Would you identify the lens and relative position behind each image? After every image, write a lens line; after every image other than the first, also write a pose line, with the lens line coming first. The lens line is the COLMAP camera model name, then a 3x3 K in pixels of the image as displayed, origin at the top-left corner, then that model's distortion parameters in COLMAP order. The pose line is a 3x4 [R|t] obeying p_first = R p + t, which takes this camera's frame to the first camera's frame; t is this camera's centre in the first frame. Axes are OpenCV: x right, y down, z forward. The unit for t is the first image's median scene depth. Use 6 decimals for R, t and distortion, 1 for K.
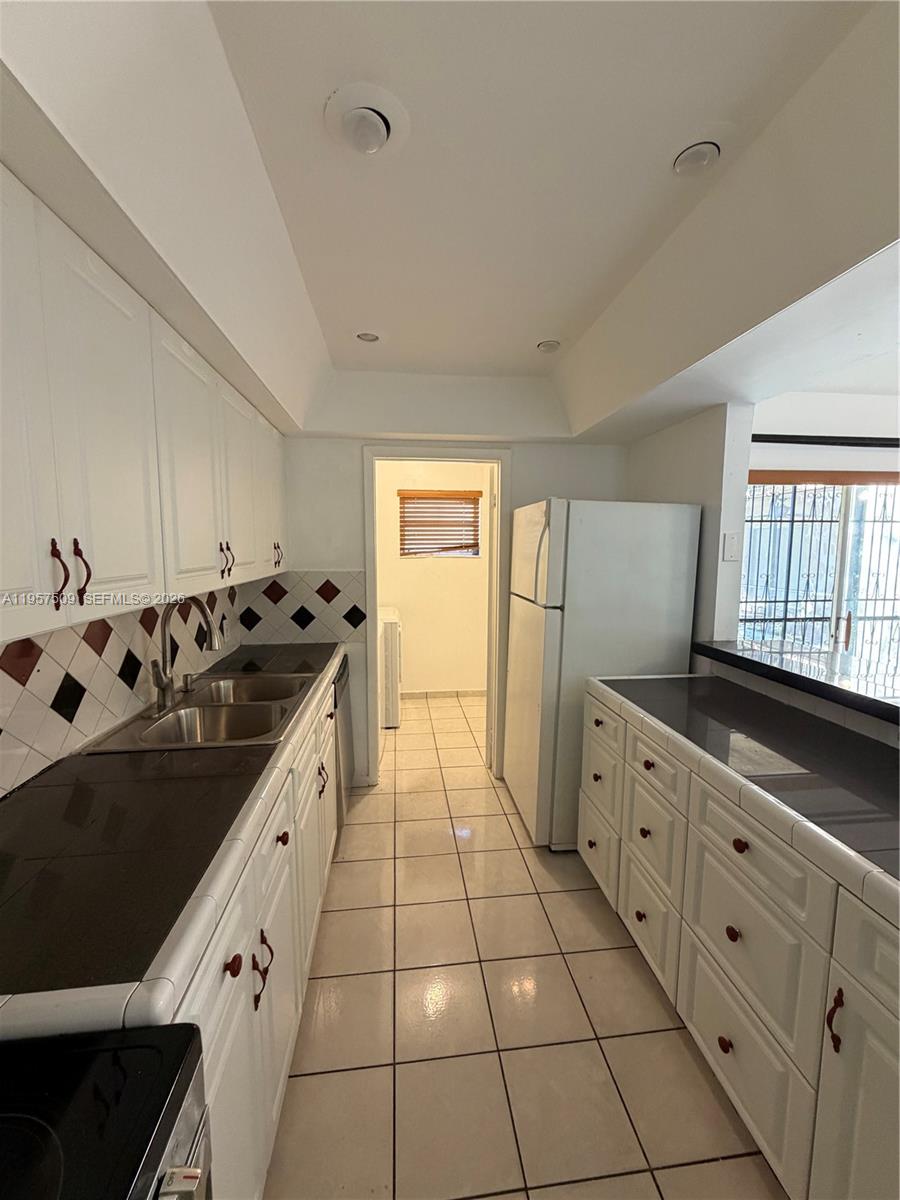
lens RADIAL K [[474.6, 0, 442.6], [0, 474.6, 597.2], [0, 0, 1]] dist [0.004254, -0.001064]
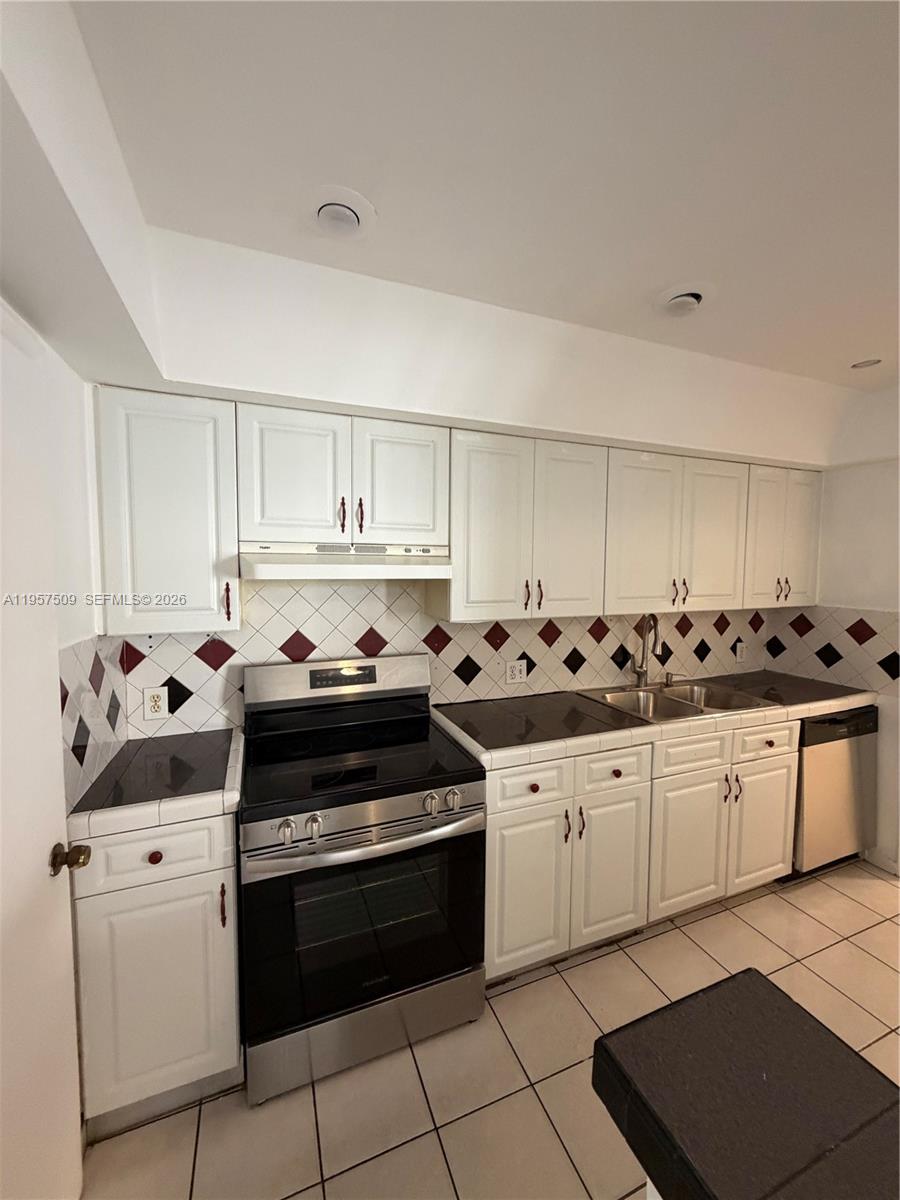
lens RADIAL K [[474.6, 0, 452.8], [0, 474.6, 595.4], [0, 0, 1]] dist [0.004254, -0.001064]
pose [[0.281778, 0.061464, -0.957509, 0.405888], [-0.109286, 0.993508, 0.031614, -0.024619], [0.953236, 0.095734, 0.286665, -0.007449]]
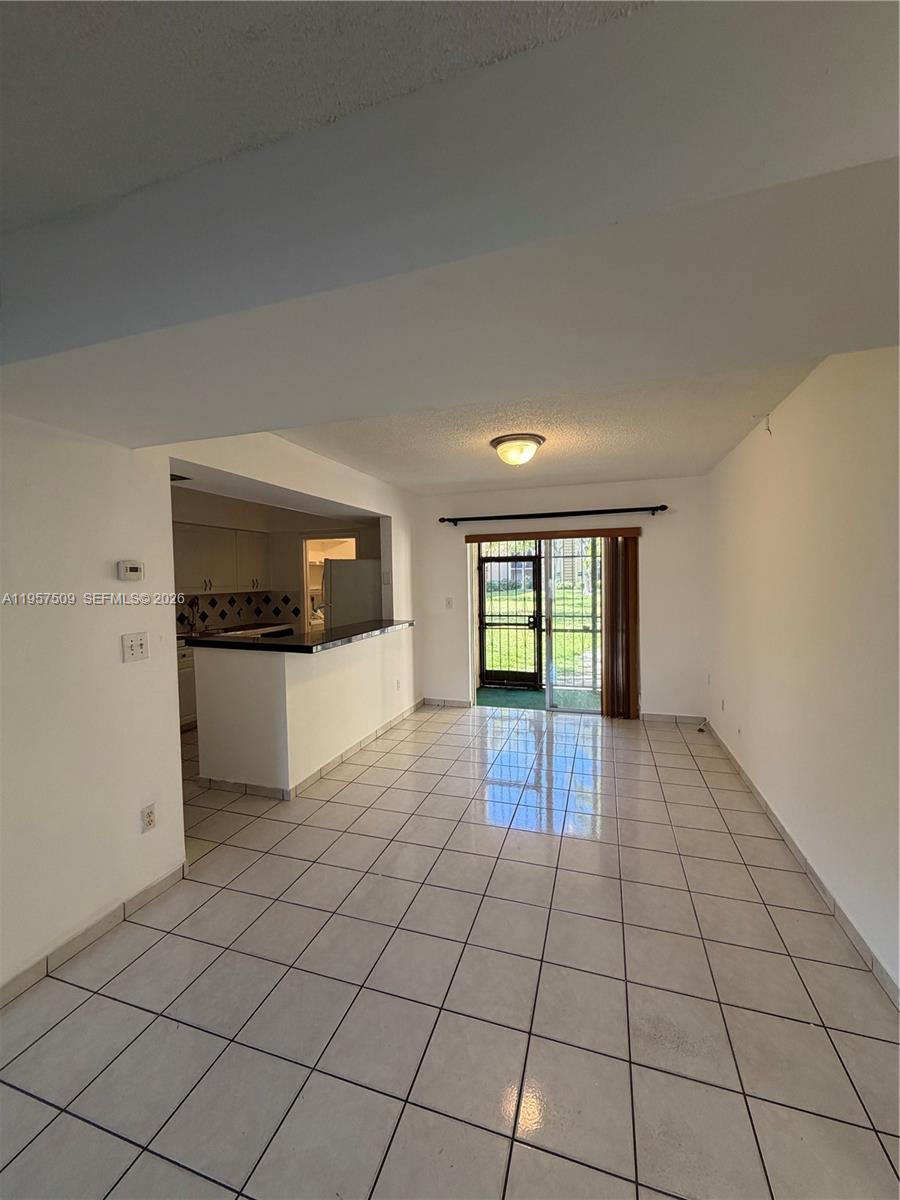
lens RADIAL K [[474.6, 0, 450.3], [0, 474.6, 598.8], [0, 0, 1]] dist [0.004254, -0.001064]
pose [[0.915778, 0.002571, -0.401677, 1.369609], [-0.027385, 0.998053, -0.056045, 0.086160], [0.400750, 0.062324, 0.914065, -0.731679]]
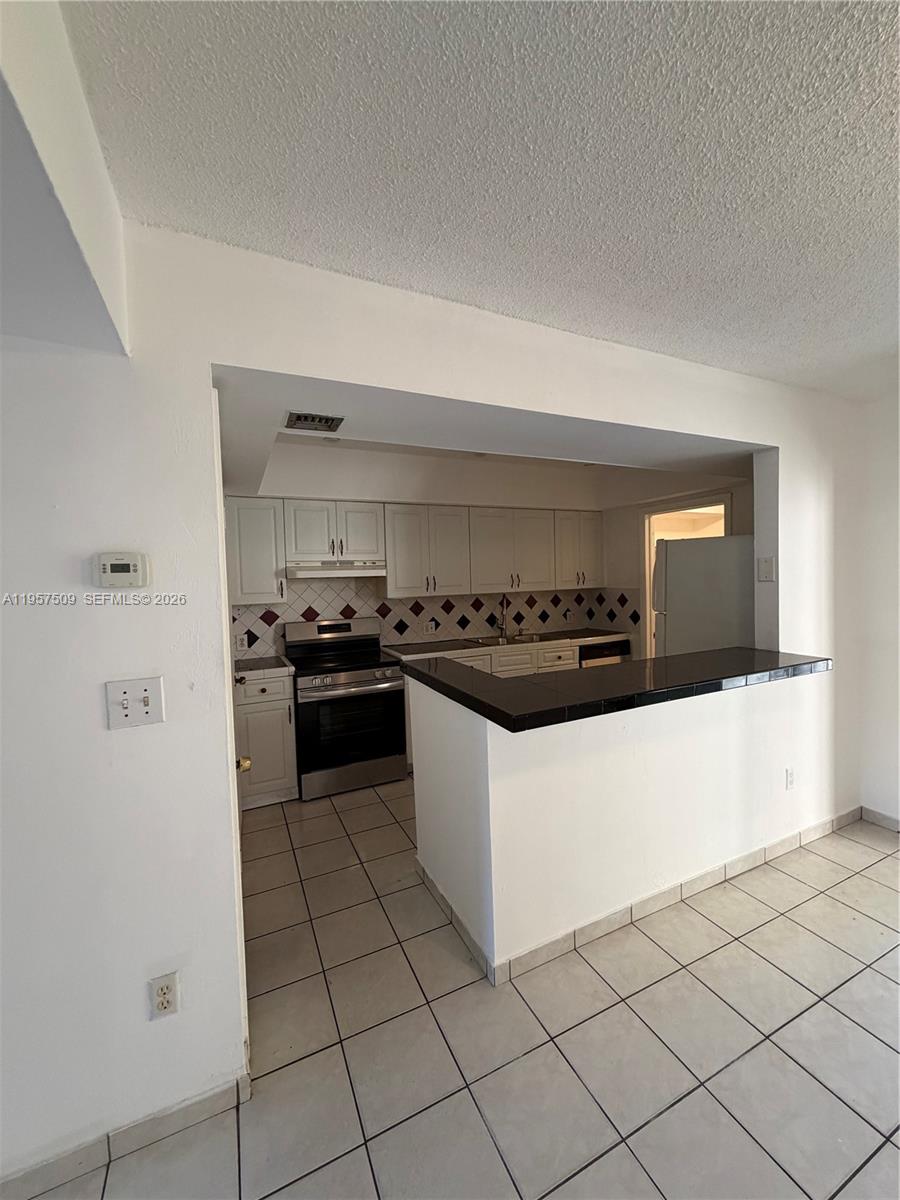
lens RADIAL K [[474.6, 0, 453.5], [0, 474.6, 596.6], [0, 0, 1]] dist [0.004254, -0.001064]
pose [[0.337769, 0.028352, -0.940802, 1.105787], [-0.073545, 0.997285, 0.003650, 0.011814], [0.938351, 0.067958, 0.338937, -0.097929]]
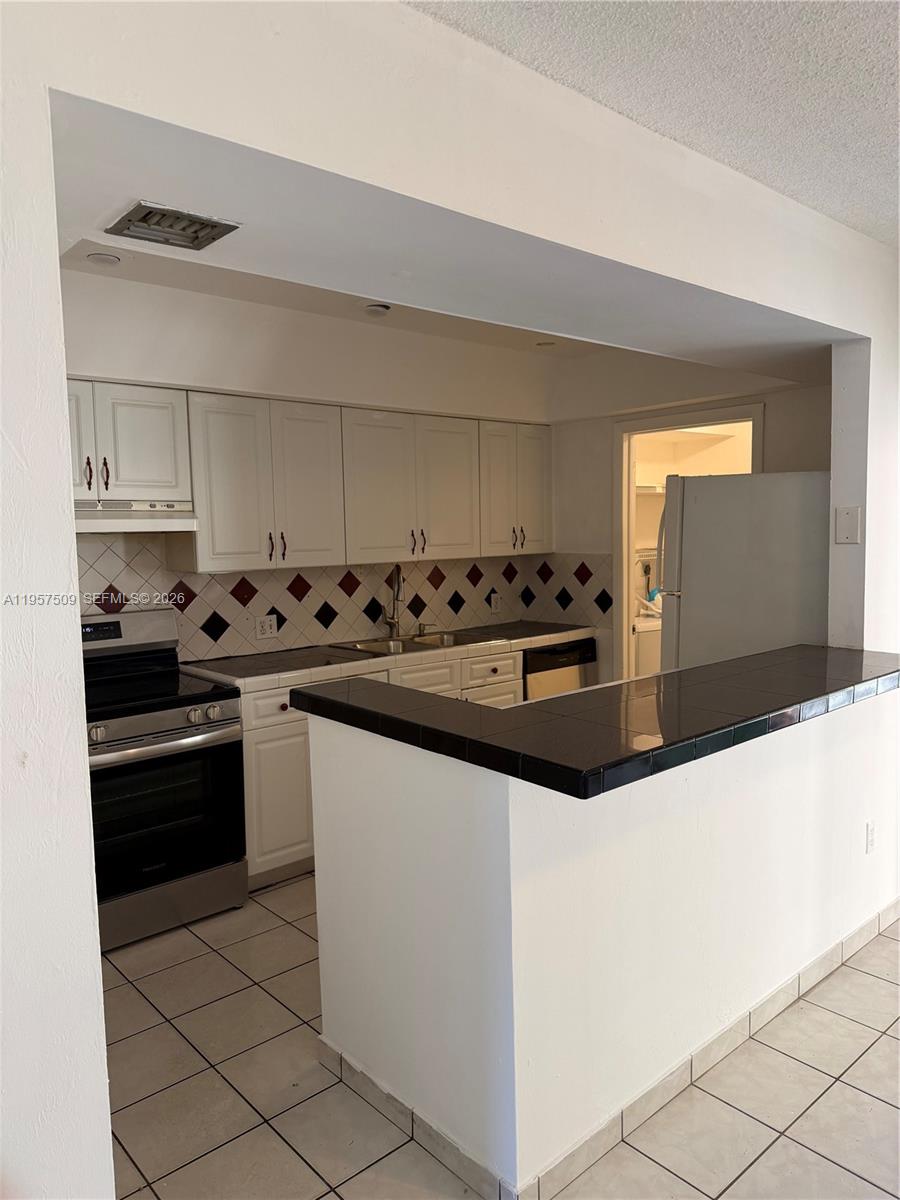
lens RADIAL K [[834.9, 0, 455.2], [0, 834.9, 605.0], [0, 0, 1]] dist [0.073900, -0.063160]
pose [[0.588668, 0.063157, -0.805904, 1.028444], [-0.067423, 0.997306, 0.028908, 0.020681], [0.805558, 0.037319, 0.591341, -0.253996]]
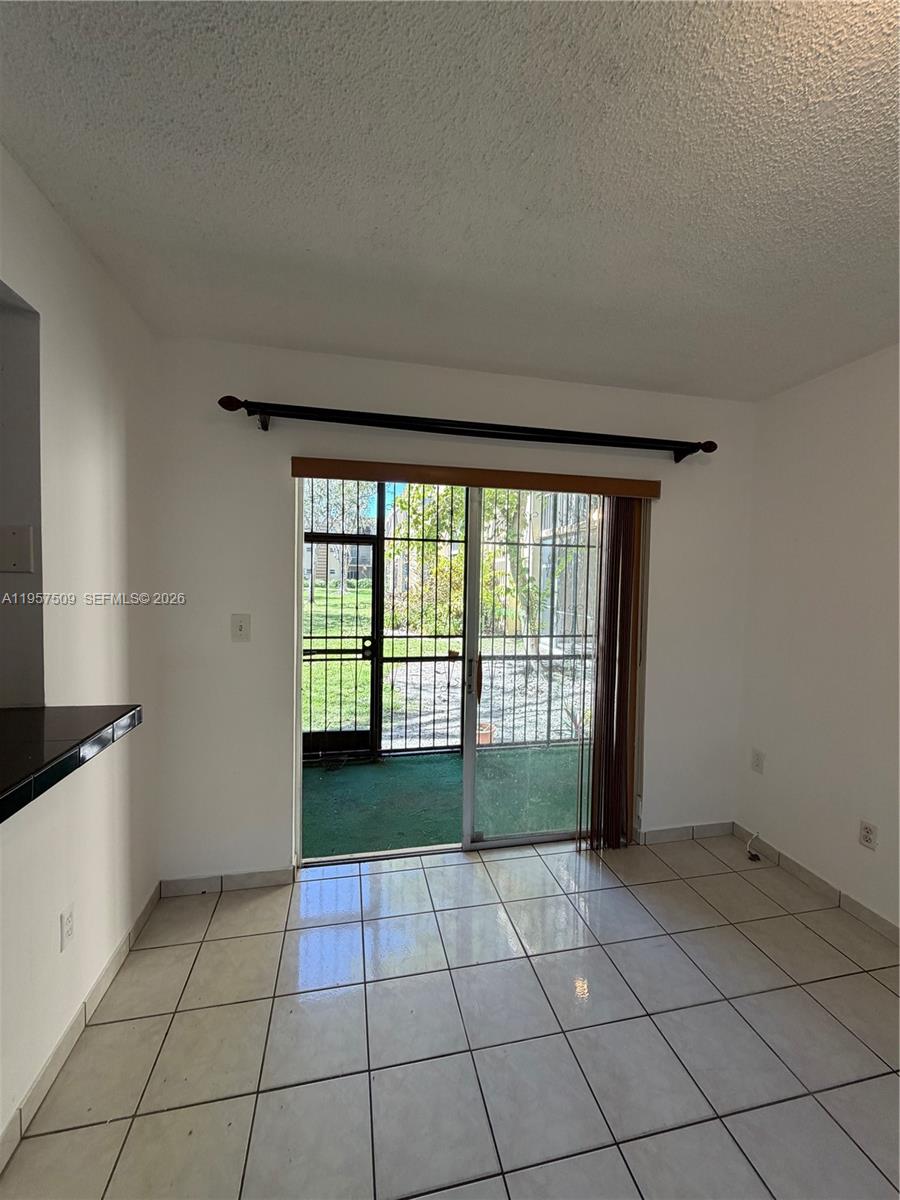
lens RADIAL K [[474.6, 0, 450.7], [0, 474.6, 597.2], [0, 0, 1]] dist [0.004254, -0.001064]
pose [[0.992891, 0.016946, 0.117815, 0.821974], [-0.009171, 0.997763, -0.066219, -0.005049], [-0.118674, 0.064667, 0.990825, 0.257268]]
